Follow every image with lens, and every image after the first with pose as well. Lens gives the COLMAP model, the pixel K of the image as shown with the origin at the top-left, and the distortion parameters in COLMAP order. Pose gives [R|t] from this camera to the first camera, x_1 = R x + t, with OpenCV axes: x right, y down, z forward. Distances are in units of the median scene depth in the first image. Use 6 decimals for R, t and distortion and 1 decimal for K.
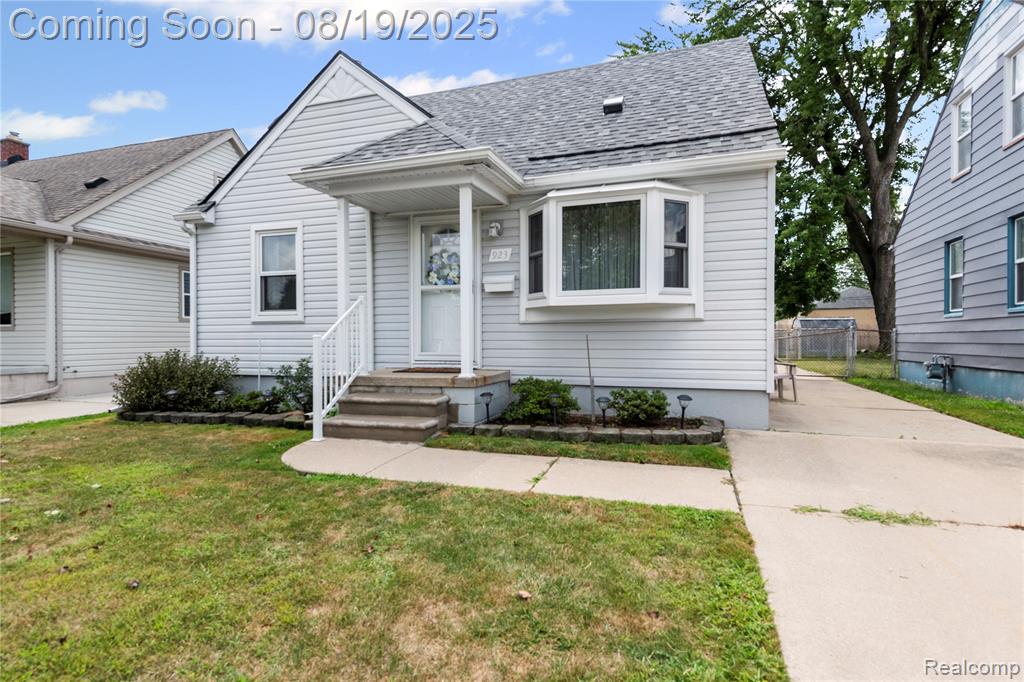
lens RADIAL K [[536.0, 0, 513.7], [0, 536.0, 342.9], [0, 0, 1]] dist [0.011886, 0.001329]
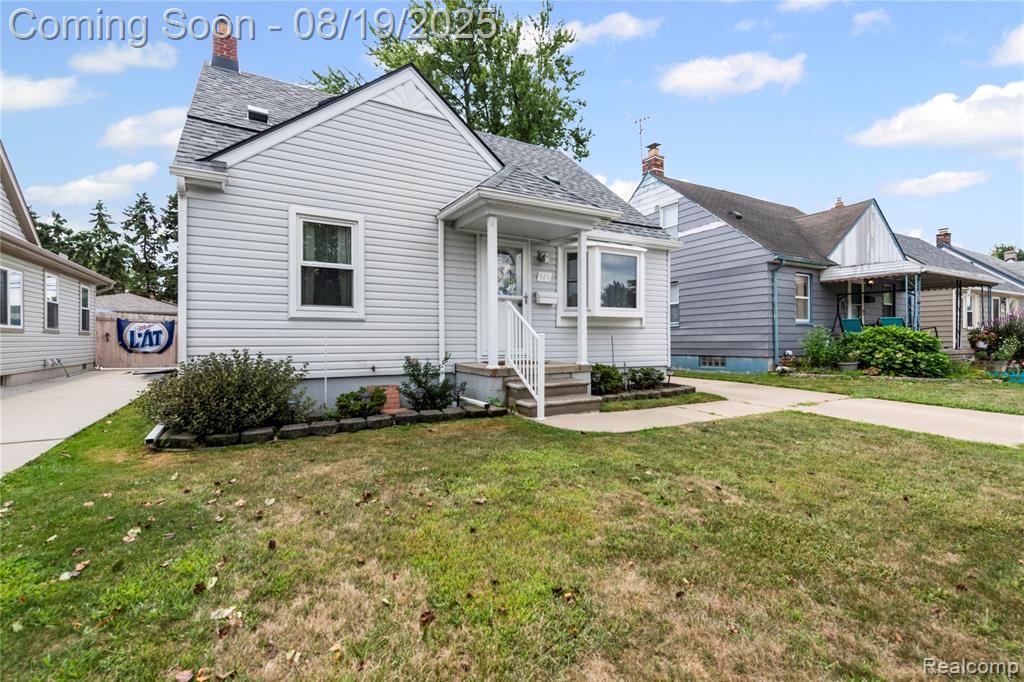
lens RADIAL K [[461.5, 0, 517.3], [0, 461.5, 340.2], [0, 0, 1]] dist [0.012434, -0.000633]
pose [[0.651154, 0.002198, 0.758942, -0.922595], [0.006251, 0.999946, -0.008259, 0.006984], [-0.758920, 0.010122, 0.651106, 0.273523]]
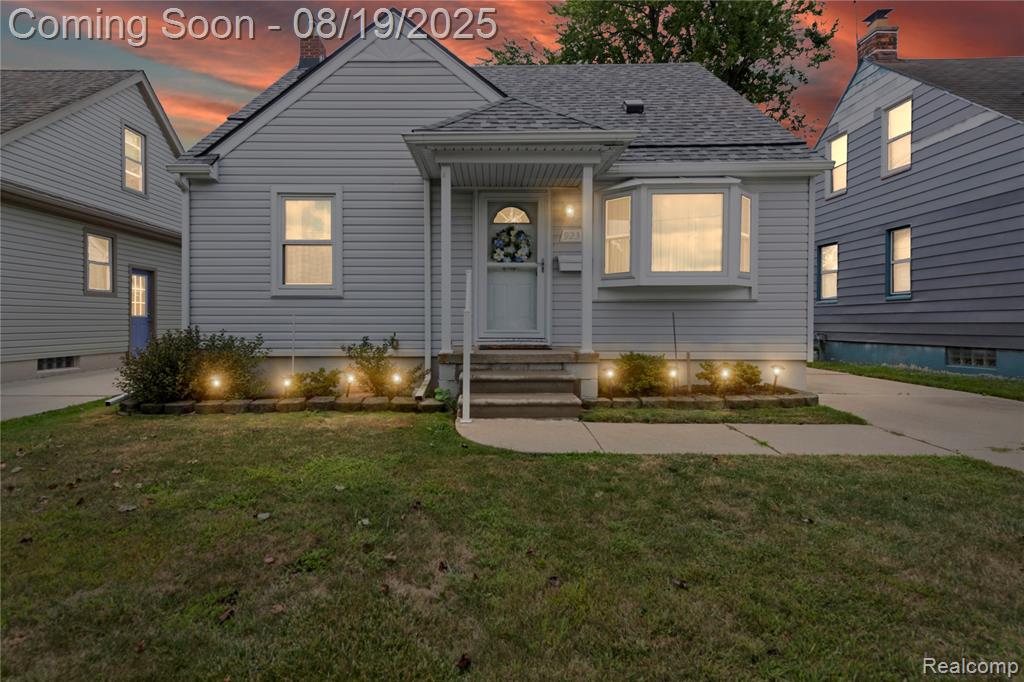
lens RADIAL K [[503.4, 0, 487.0], [0, 503.4, 326.6], [0, 0, 1]] dist [0.013014, -0.001580]
pose [[0.950459, 0.001210, 0.310847, -0.464469], [-0.002009, 0.999995, 0.002250, 0.010010], [-0.310843, -0.002763, 0.950457, 0.118171]]
